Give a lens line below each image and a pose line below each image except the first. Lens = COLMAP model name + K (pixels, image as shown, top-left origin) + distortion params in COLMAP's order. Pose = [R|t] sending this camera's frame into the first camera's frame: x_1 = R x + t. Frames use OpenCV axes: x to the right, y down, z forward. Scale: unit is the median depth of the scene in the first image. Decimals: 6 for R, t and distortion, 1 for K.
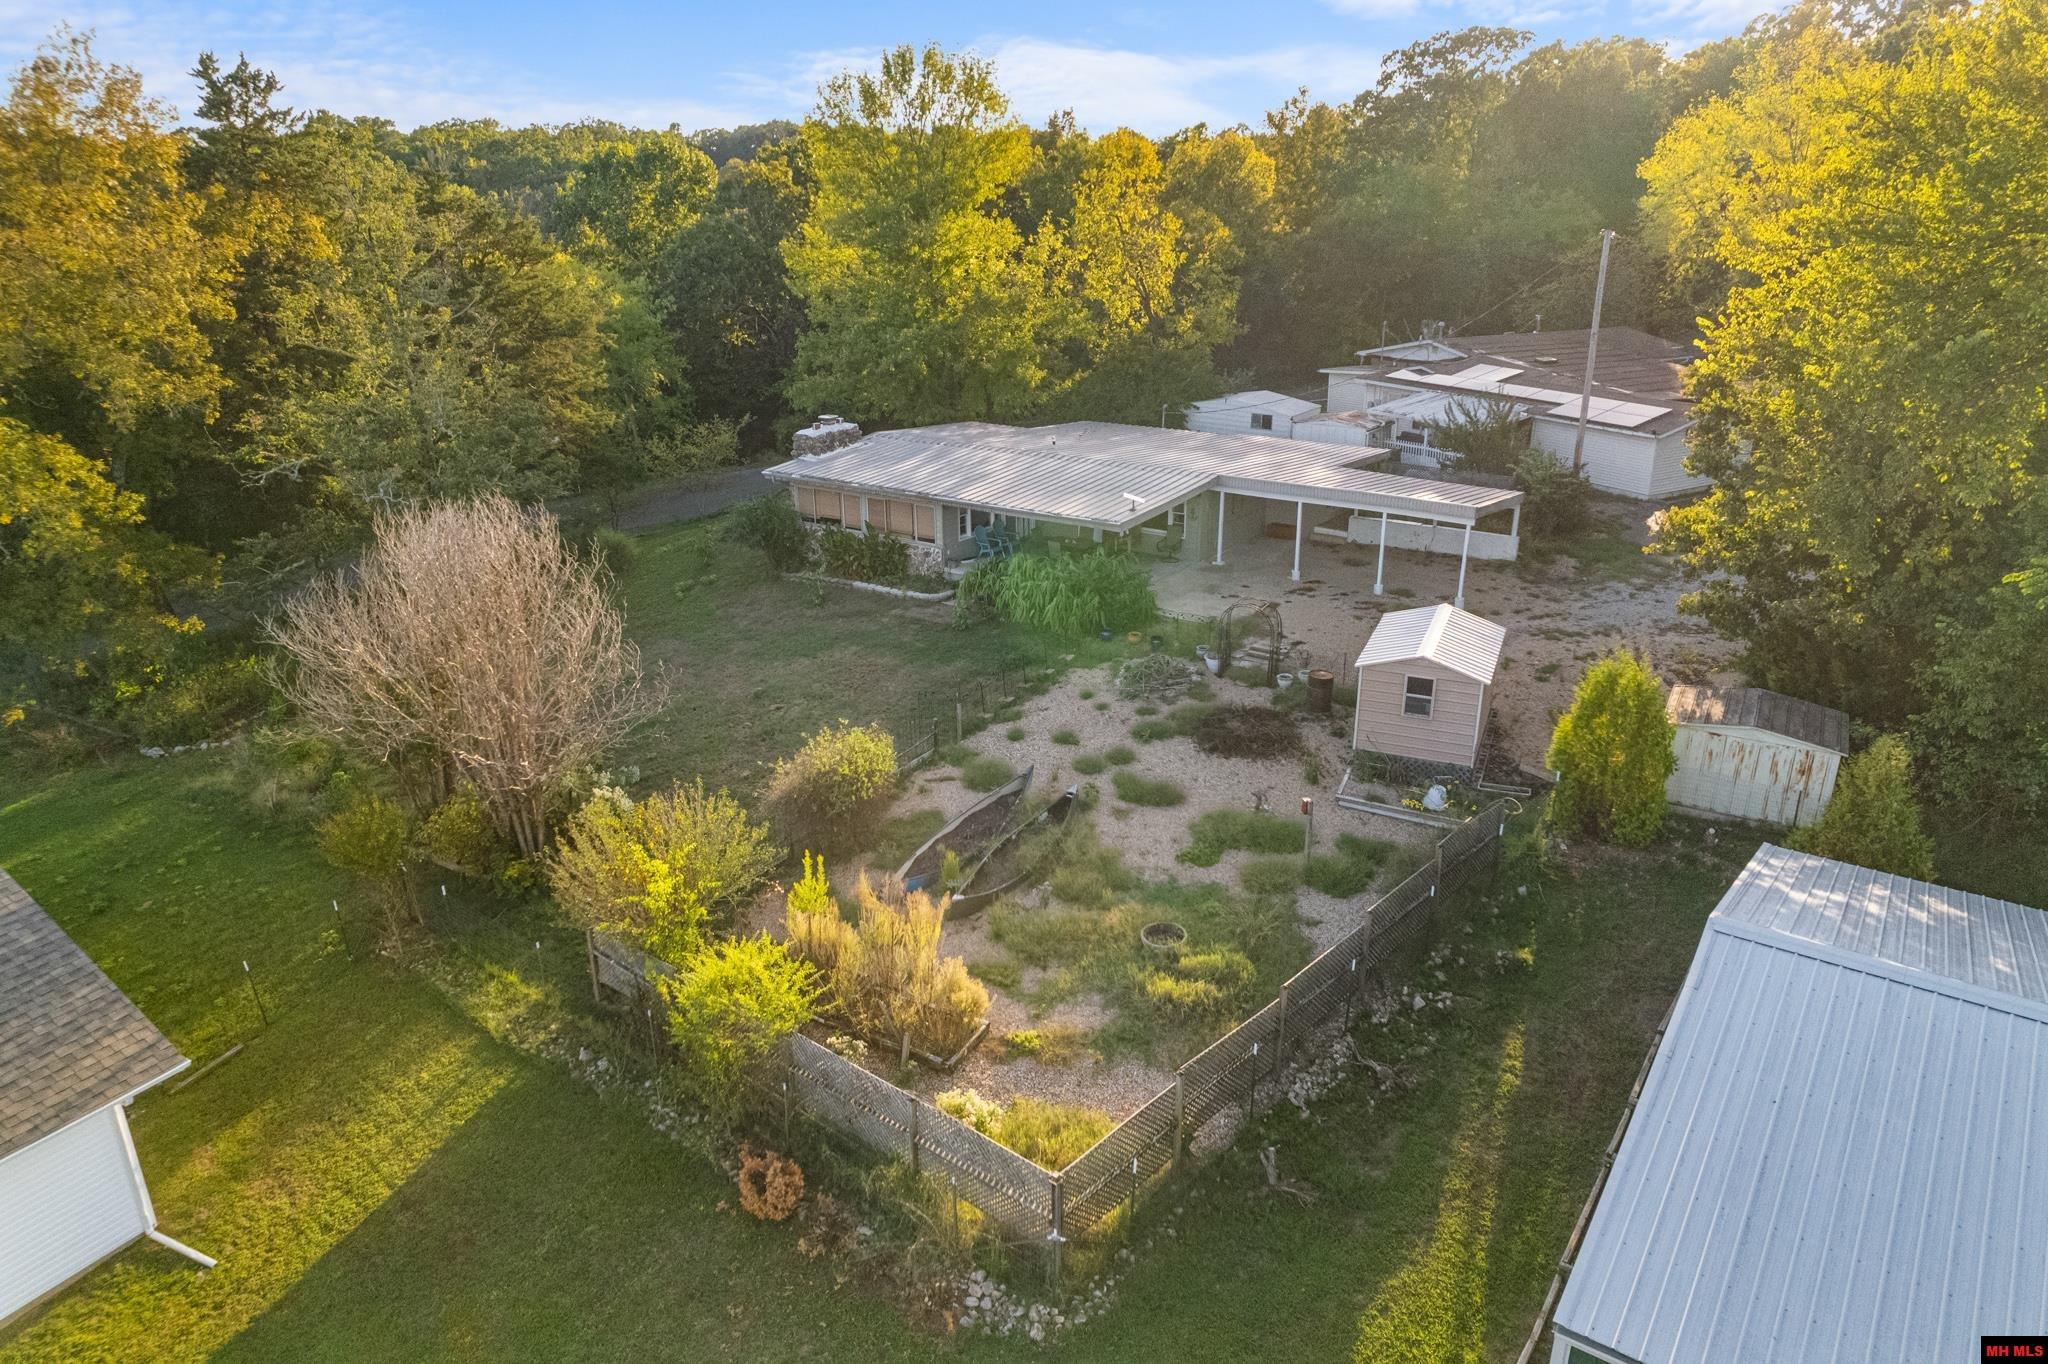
lens RADIAL K [[1314.7, 0, 1022.4], [0, 1314.7, 701.8], [0, 0, 1]] dist [-0.082394, 0.074076]
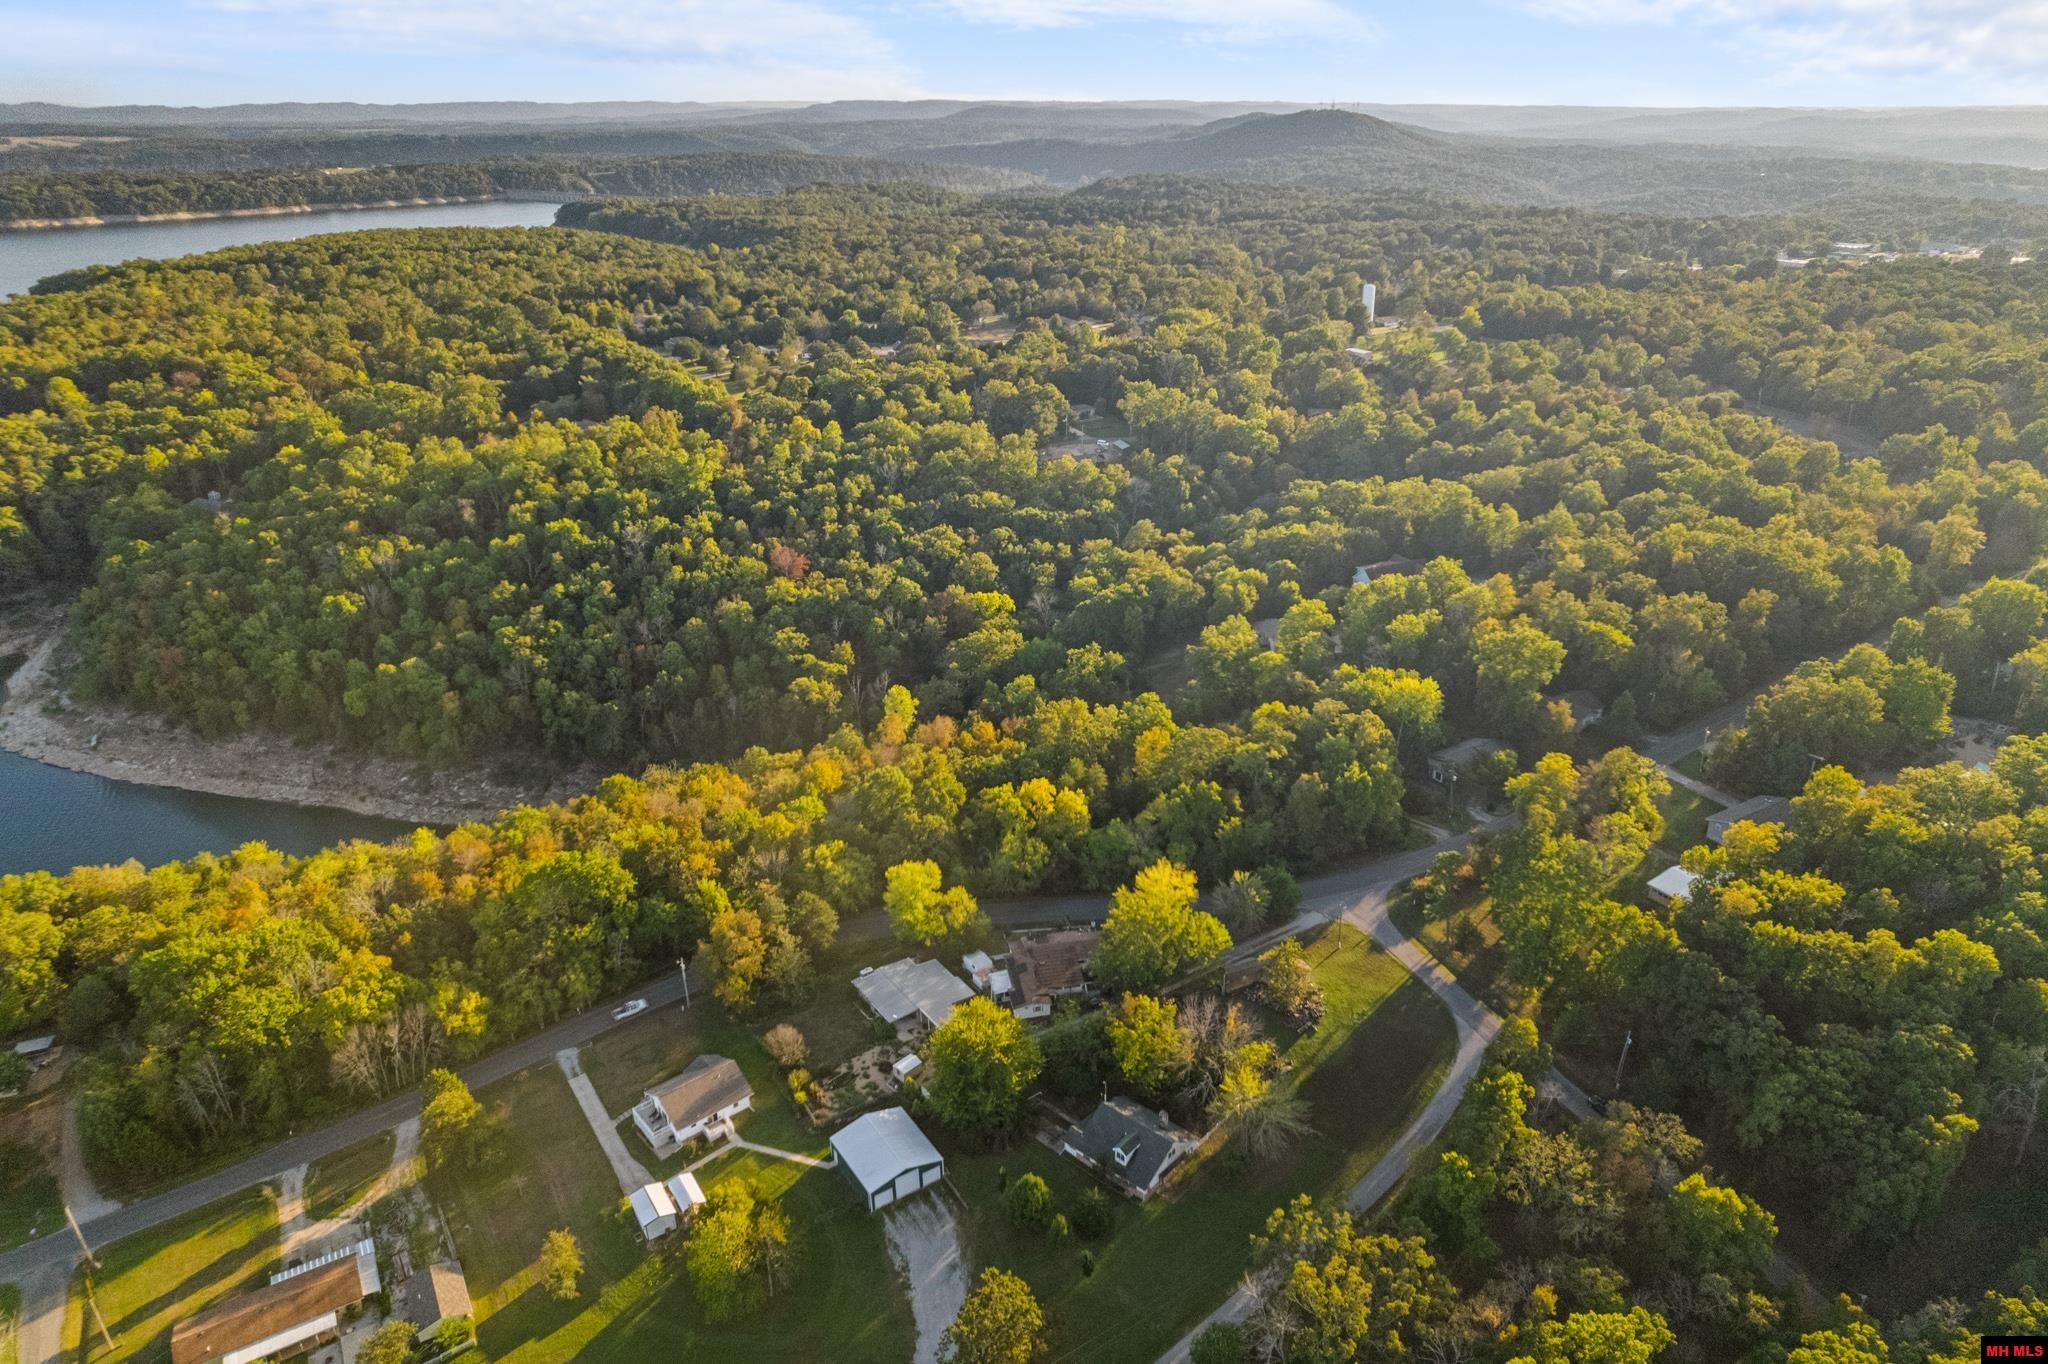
lens RADIAL K [[1314.7, 0, 1022.4], [0, 1314.7, 701.8], [0, 0, 1]] dist [-0.082394, 0.074076]
pose [[0.933456, 0.138245, -0.330982, 3.188215], [-0.112581, 0.989034, 0.095594, -2.933501], [0.340567, -0.051970, 0.938783, -5.730760]]
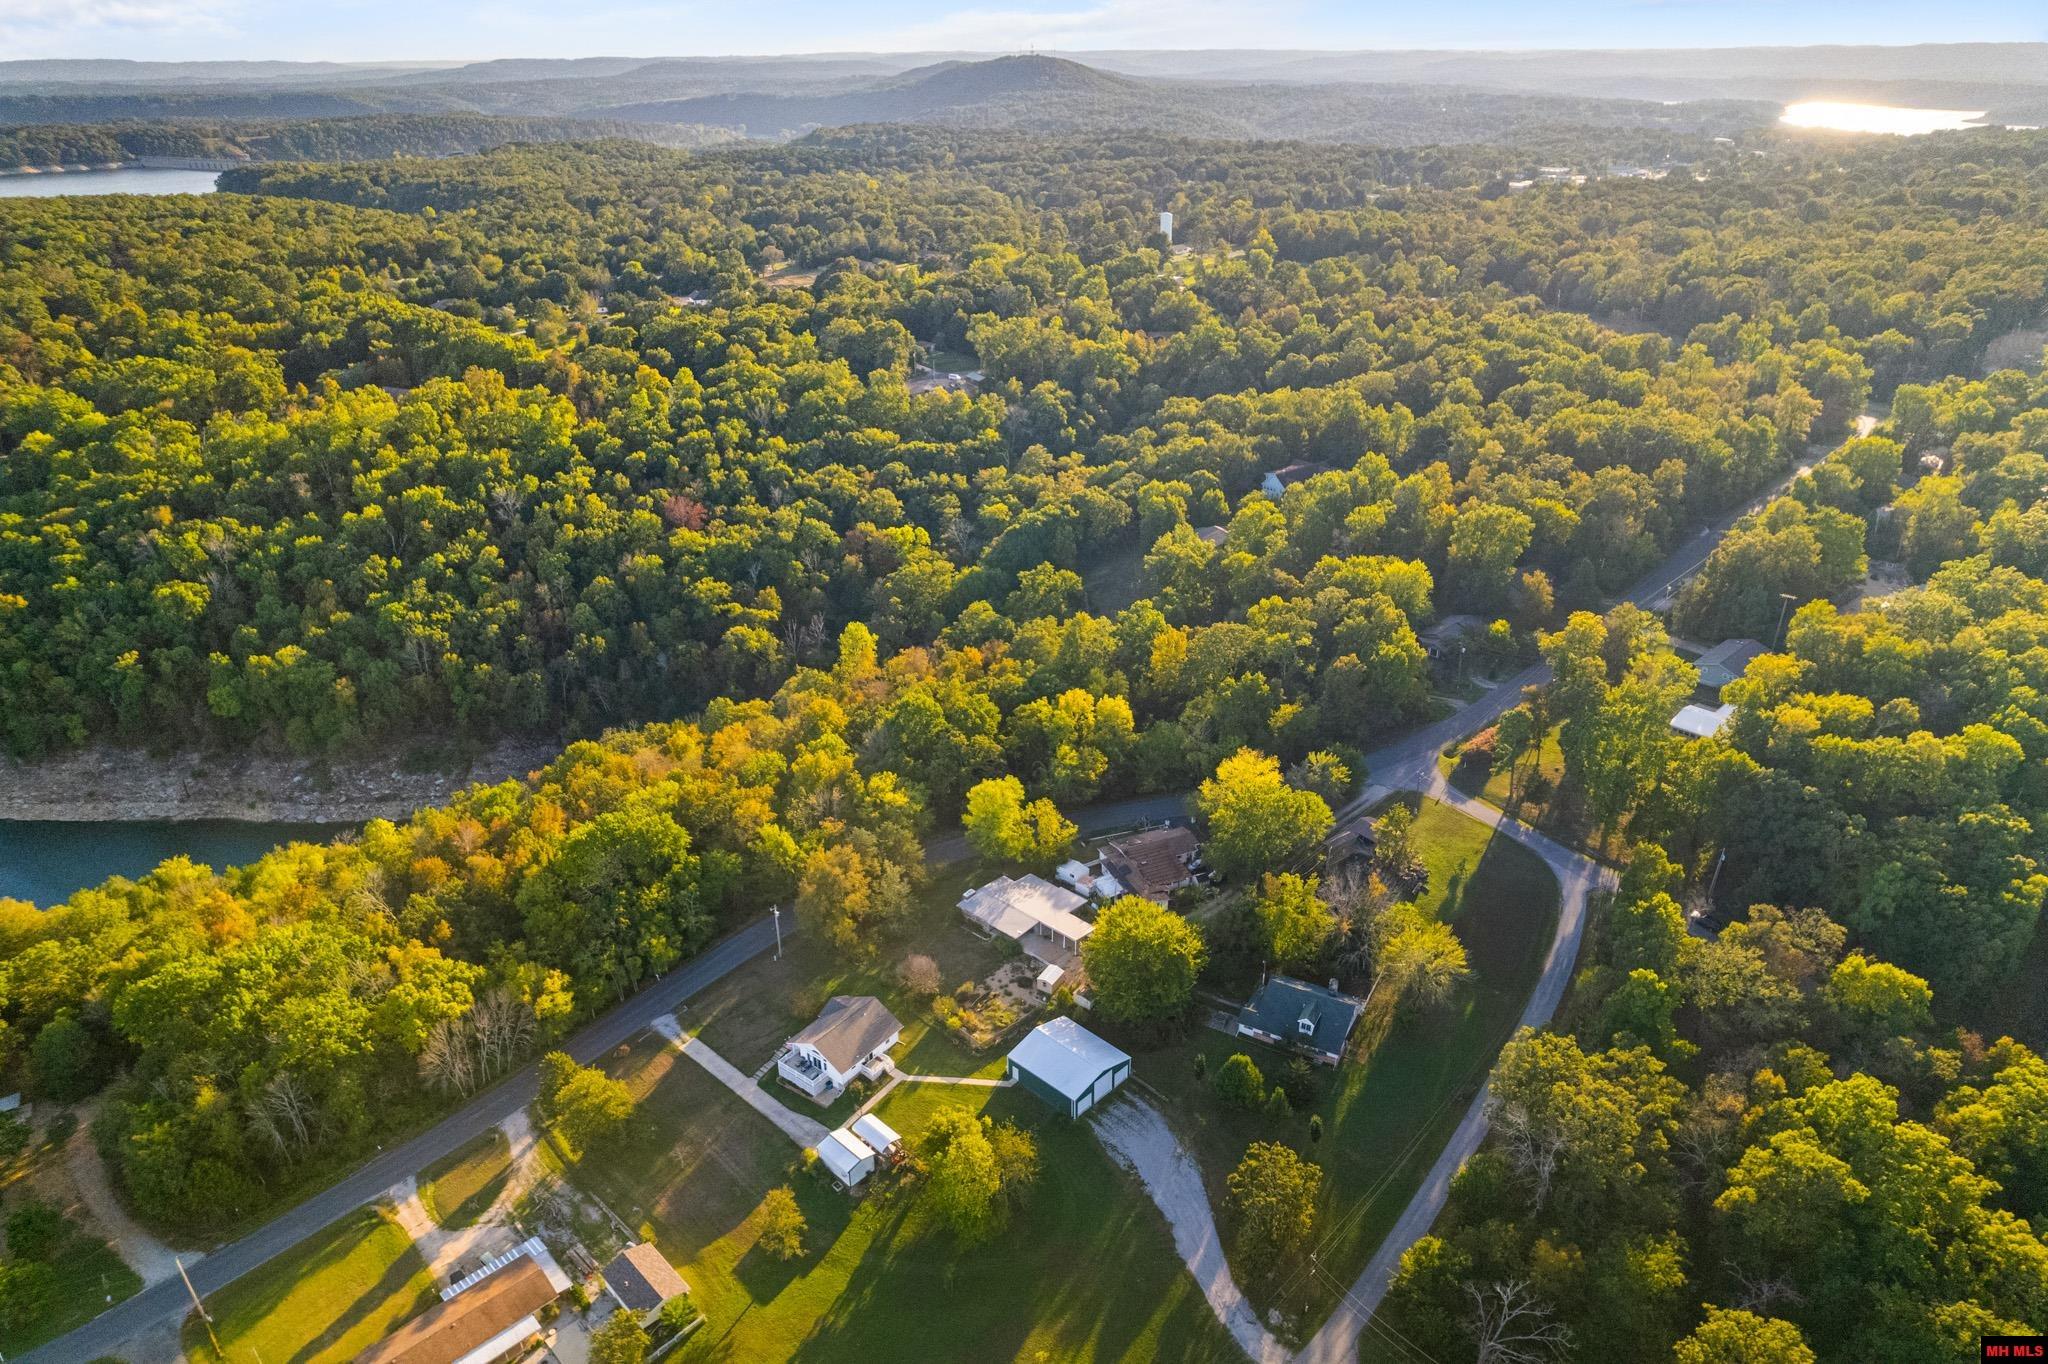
lens RADIAL K [[1316.5, 0, 990.0], [0, 1316.5, 710.5], [0, 0, 1]] dist [-0.082440, 0.077761]
pose [[0.986694, 0.053459, -0.153546, 1.064327], [-0.035652, 0.992554, 0.116475, -2.409642], [0.158629, -0.109451, 0.981253, -6.181606]]
